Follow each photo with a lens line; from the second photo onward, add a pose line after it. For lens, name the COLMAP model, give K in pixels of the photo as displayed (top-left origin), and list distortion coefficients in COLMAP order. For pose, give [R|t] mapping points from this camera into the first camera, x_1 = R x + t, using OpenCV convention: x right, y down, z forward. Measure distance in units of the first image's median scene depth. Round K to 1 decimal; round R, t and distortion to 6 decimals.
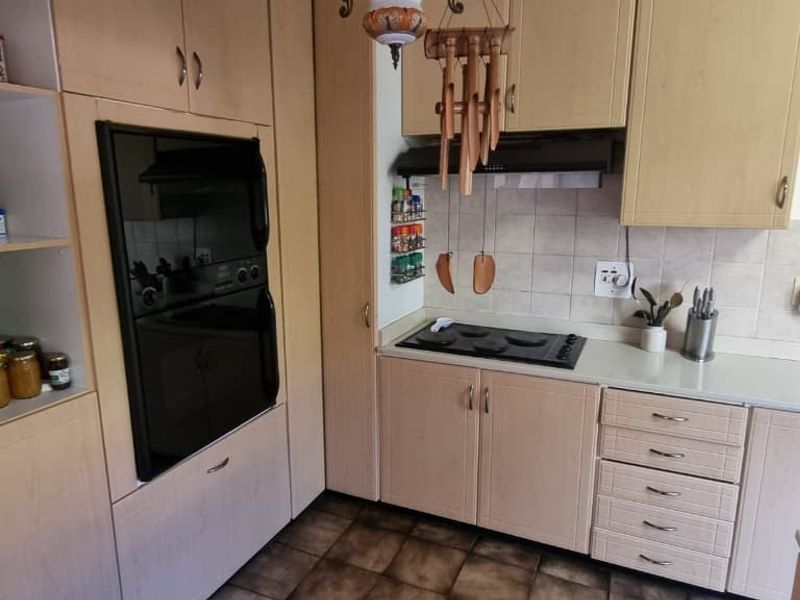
lens RADIAL K [[537.6, 0, 401.4], [0, 537.6, 300.2], [0, 0, 1]] dist [0.007294, -0.005147]
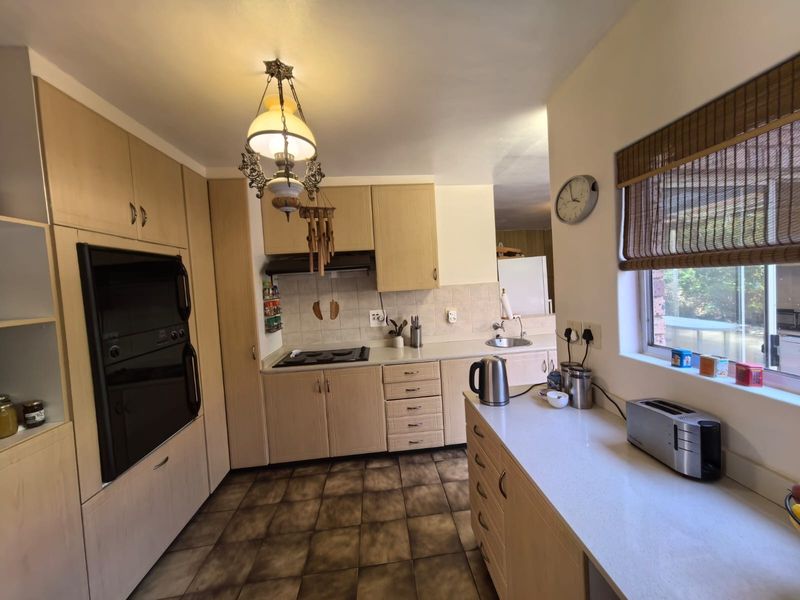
lens RADIAL K [[312.1, 0, 401.7], [0, 312.1, 300.7], [0, 0, 1]] dist [0.015066, 0.001075]
pose [[0.872477, -0.076592, 0.482616, -0.138177], [0.156392, 0.979459, -0.127285, 0.075783], [-0.462953, 0.186531, 0.866534, -0.164610]]
